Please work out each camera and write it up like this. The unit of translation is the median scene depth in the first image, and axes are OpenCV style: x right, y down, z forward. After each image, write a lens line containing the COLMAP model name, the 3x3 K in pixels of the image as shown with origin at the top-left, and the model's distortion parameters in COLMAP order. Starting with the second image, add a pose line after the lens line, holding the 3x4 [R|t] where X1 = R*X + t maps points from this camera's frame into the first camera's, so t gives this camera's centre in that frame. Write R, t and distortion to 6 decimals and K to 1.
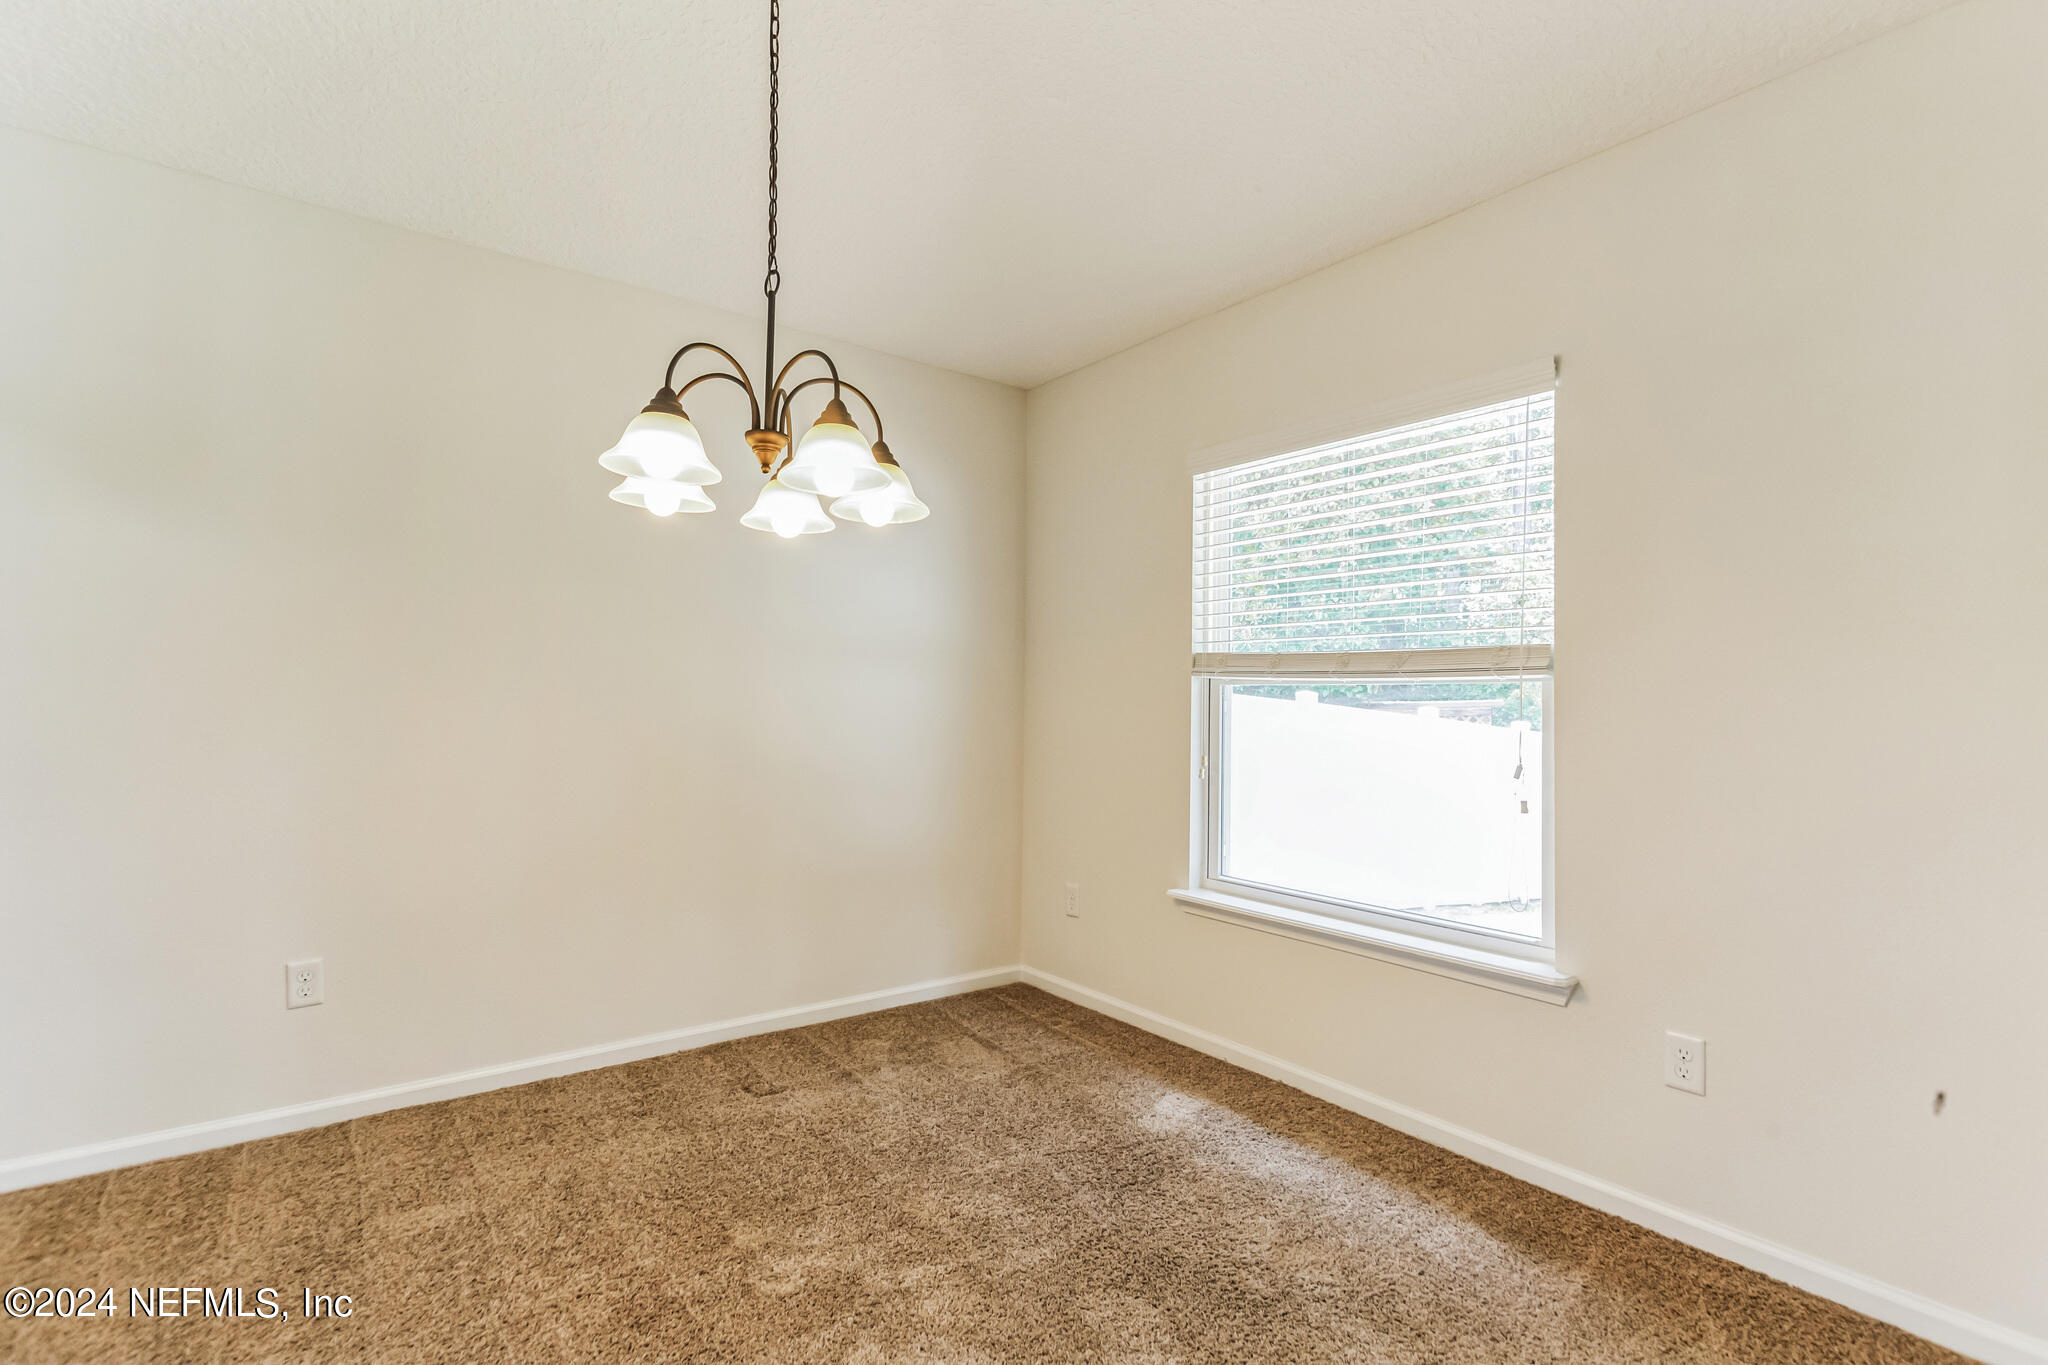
lens RADIAL K [[991.5, 0, 1024.0], [0, 991.5, 682.5], [0, 0, 1]] dist [0.019466, 0.000006]
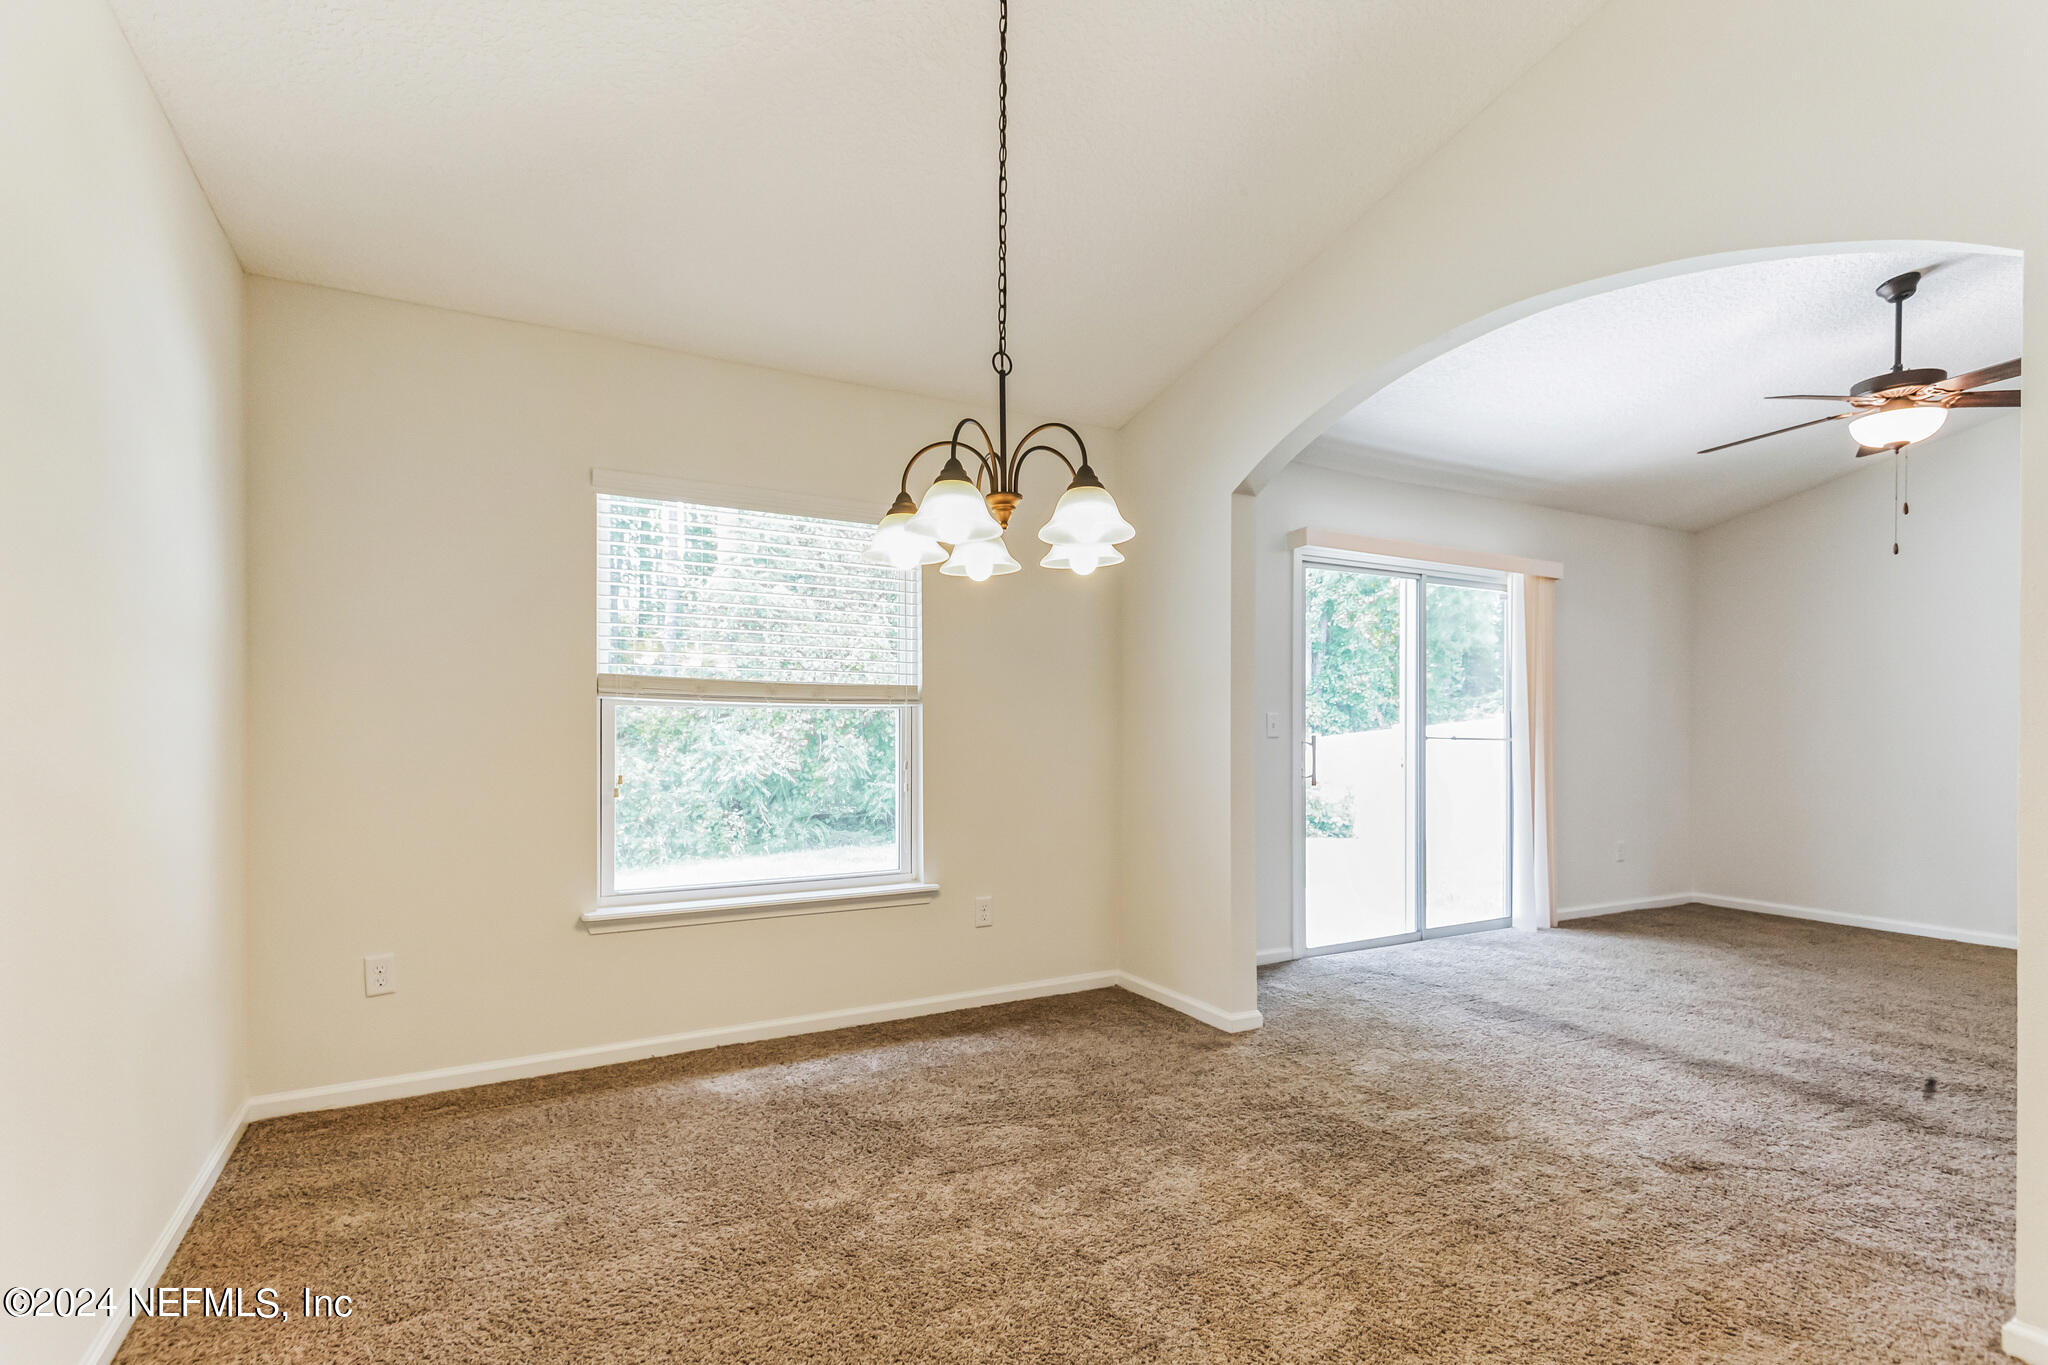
lens RADIAL K [[974.7, 0, 1023.2], [0, 974.7, 712.4], [0, 0, 1]] dist [0.015200, -0.001070]
pose [[0.130092, 0.001637, 0.991501, -1.054384], [-0.022453, 0.999747, 0.001295, -0.001200], [-0.991248, -0.022431, 0.130096, 0.634437]]
